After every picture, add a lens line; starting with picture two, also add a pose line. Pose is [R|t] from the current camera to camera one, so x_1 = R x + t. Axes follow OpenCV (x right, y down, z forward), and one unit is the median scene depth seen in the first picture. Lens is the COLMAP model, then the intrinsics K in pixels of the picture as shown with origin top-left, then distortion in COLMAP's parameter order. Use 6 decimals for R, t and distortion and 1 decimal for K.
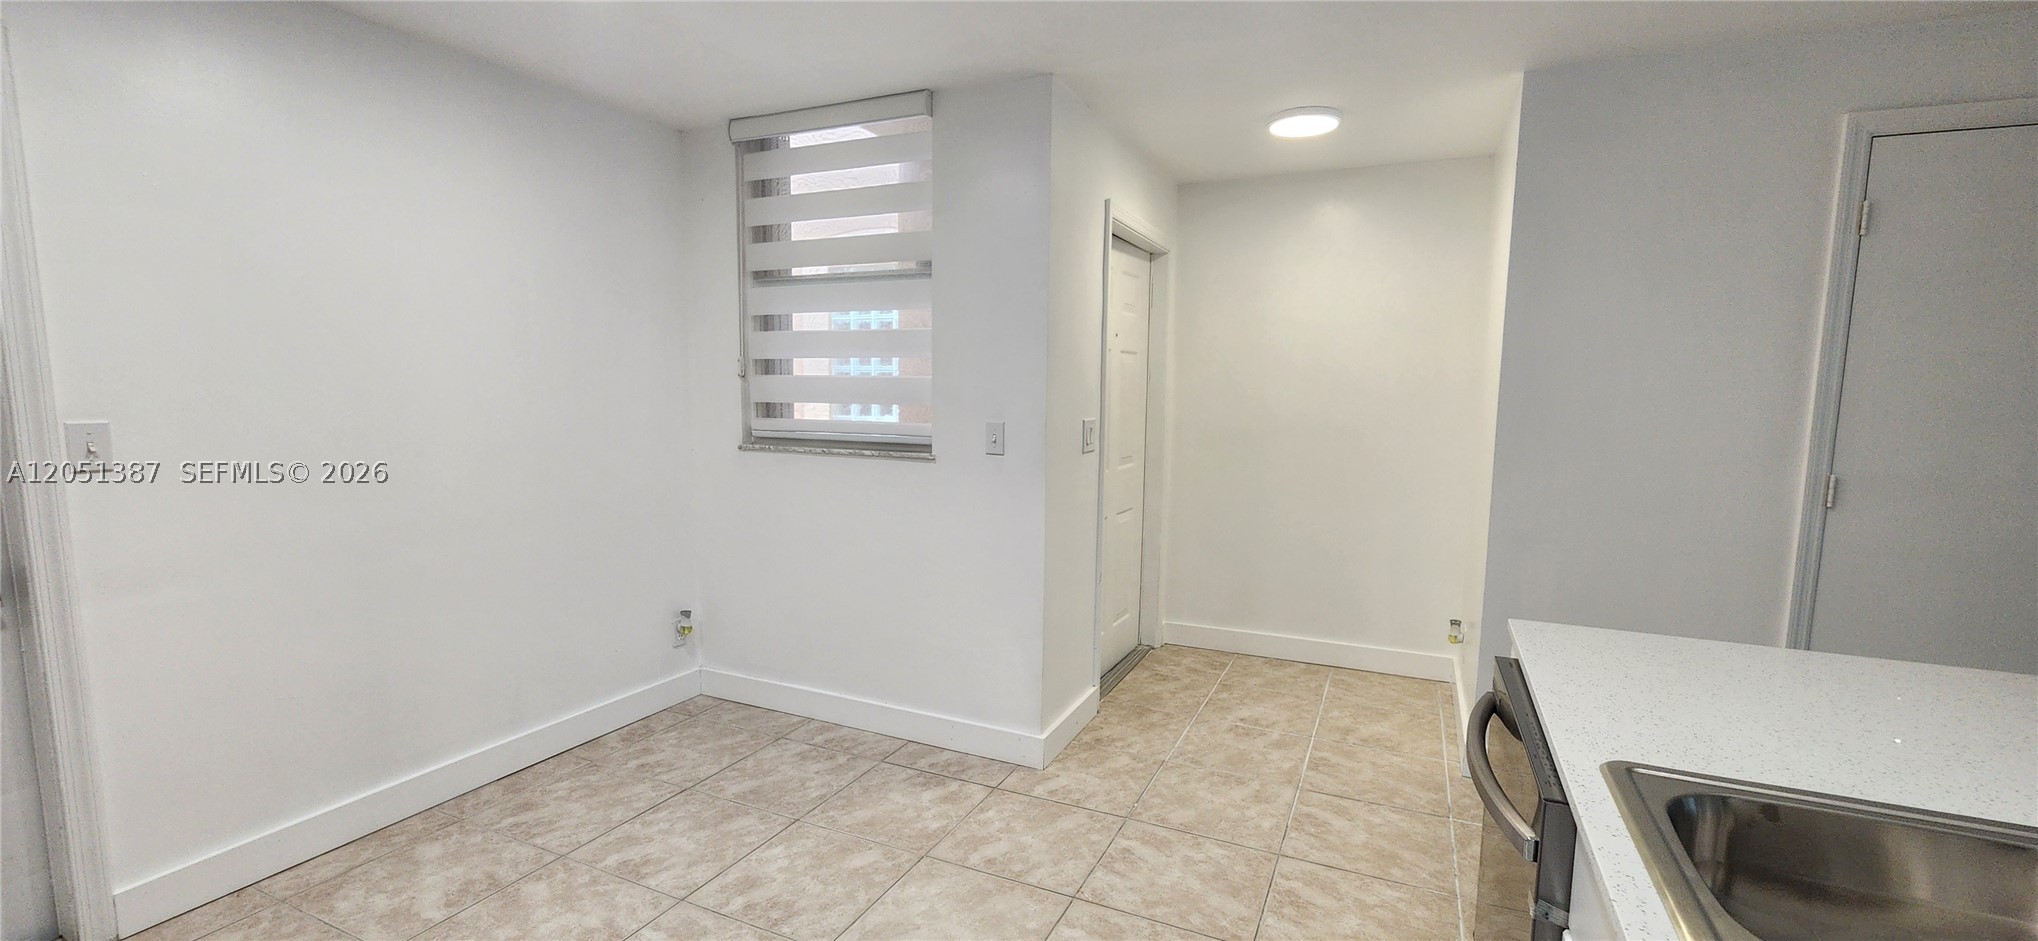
lens RADIAL K [[837.8, 0, 1019.8], [0, 837.8, 484.5], [0, 0, 1]] dist [-0.002365, -0.000406]
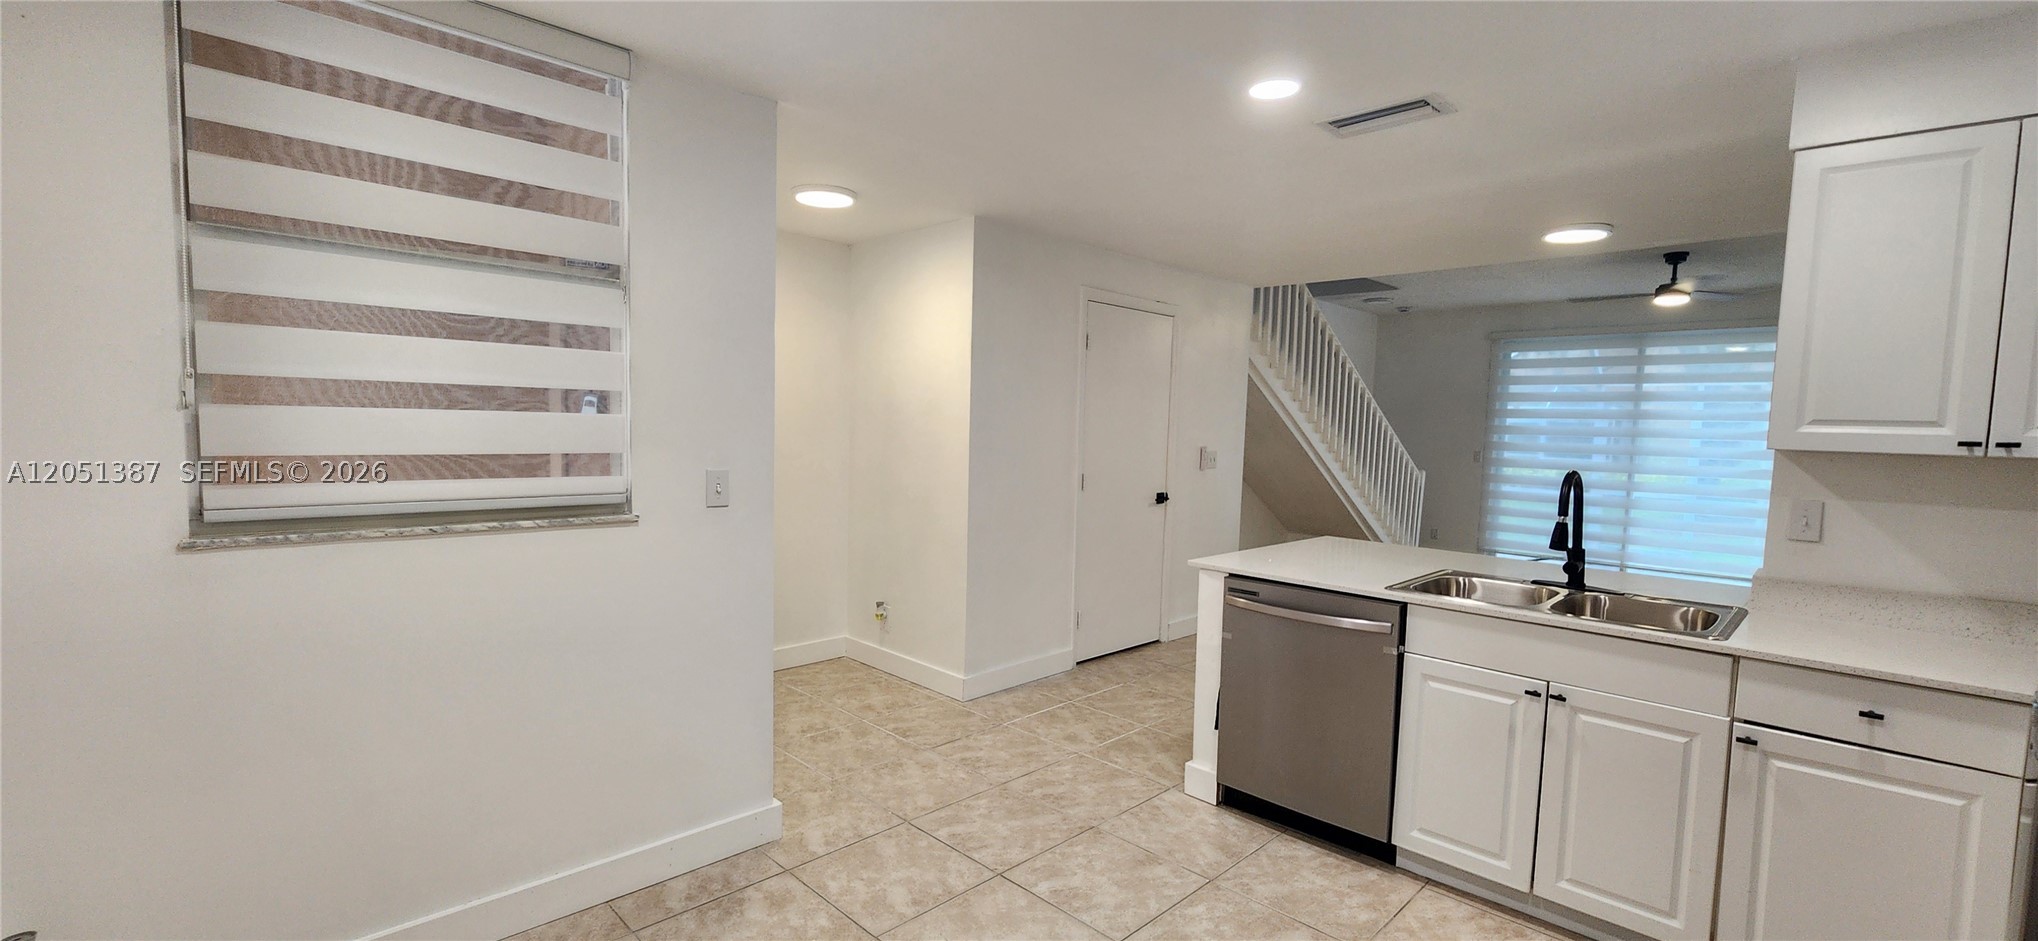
lens RADIAL K [[837.8, 0, 1019.8], [0, 837.8, 484.5], [0, 0, 1]] dist [-0.002365, -0.000406]
pose [[0.341265, -0.073712, 0.937073, -0.745309], [0.088724, 0.994996, 0.045957, -0.071405], [-0.935771, 0.067457, 0.346097, 0.413560]]
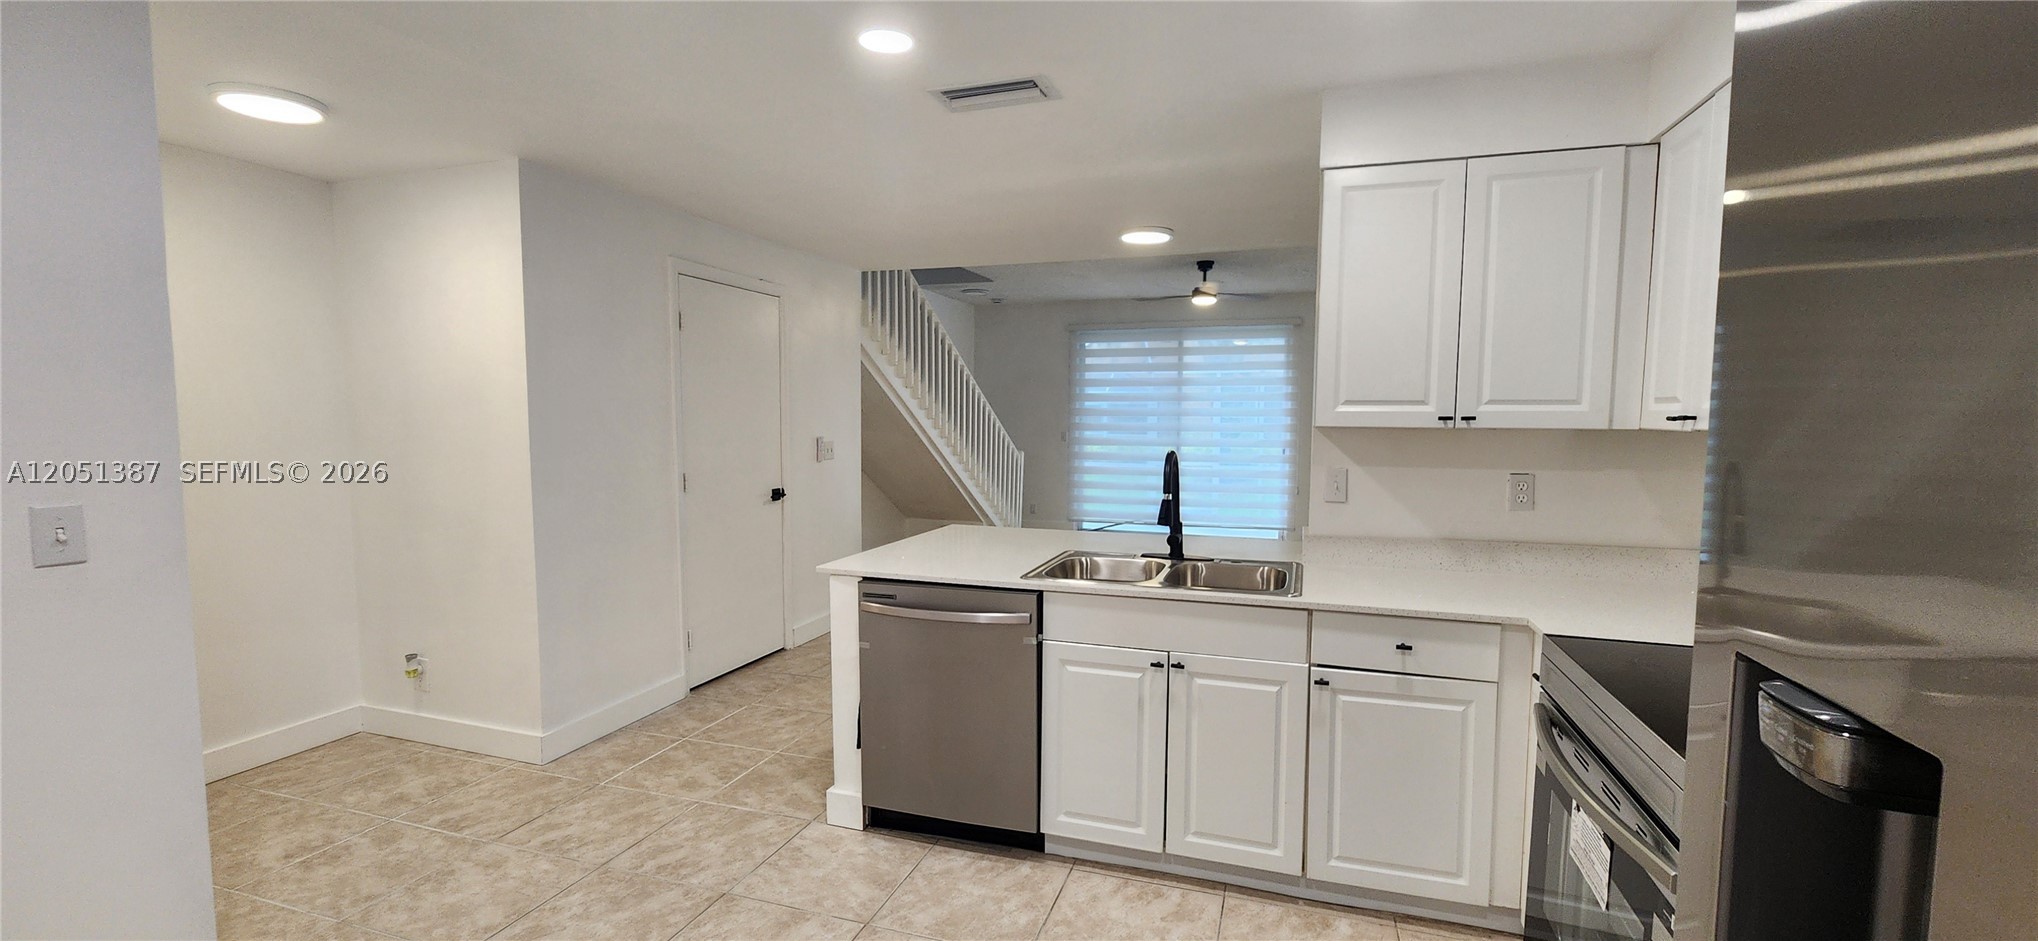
lens RADIAL K [[837.8, 0, 1019.8], [0, 837.8, 484.5], [0, 0, 1]] dist [-0.002365, -0.000406]
pose [[-0.110266, -0.094942, 0.989357, -0.638718], [0.110534, 0.988081, 0.107139, -0.077108], [-0.987737, 0.121172, -0.098457, 0.443172]]
